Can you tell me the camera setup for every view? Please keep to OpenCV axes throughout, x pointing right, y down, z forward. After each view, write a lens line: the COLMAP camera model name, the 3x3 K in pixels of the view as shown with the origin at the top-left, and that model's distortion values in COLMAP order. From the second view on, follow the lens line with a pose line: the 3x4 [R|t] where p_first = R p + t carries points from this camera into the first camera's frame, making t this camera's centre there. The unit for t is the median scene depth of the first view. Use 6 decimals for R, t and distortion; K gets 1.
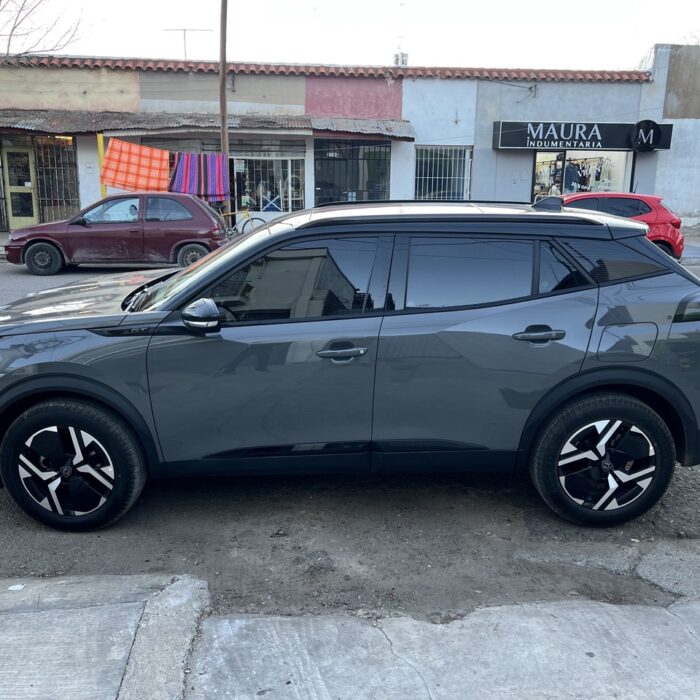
lens RADIAL K [[697.3, 0, 352.7], [0, 697.3, 345.2], [0, 0, 1]] dist [0.021439, 0.000000]
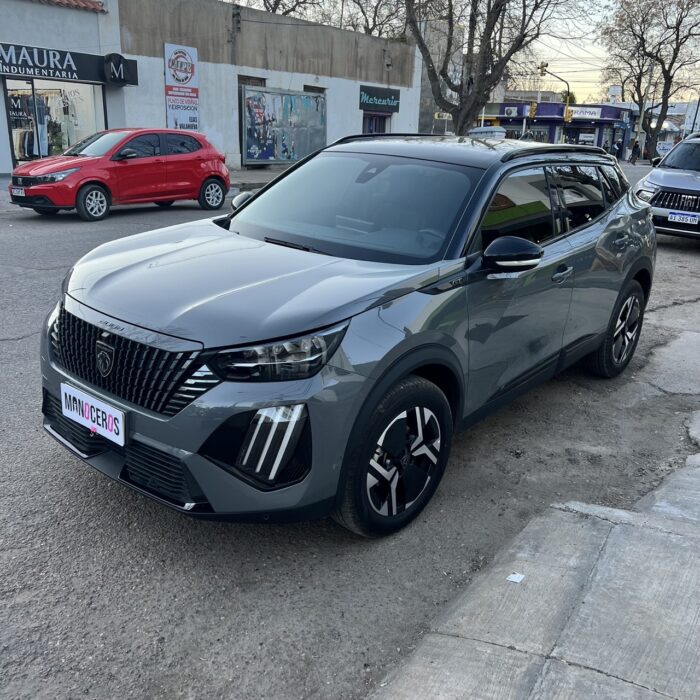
lens RADIAL K [[697.3, 0, 355.1], [0, 697.3, 354.0], [0, 0, 1]] dist [0.021439, 0.000000]
pose [[0.643985, -0.222701, 0.731907, -0.187479], [0.151347, 0.974871, 0.163462, -0.016701], [-0.749918, 0.005505, 0.661507, 0.088784]]
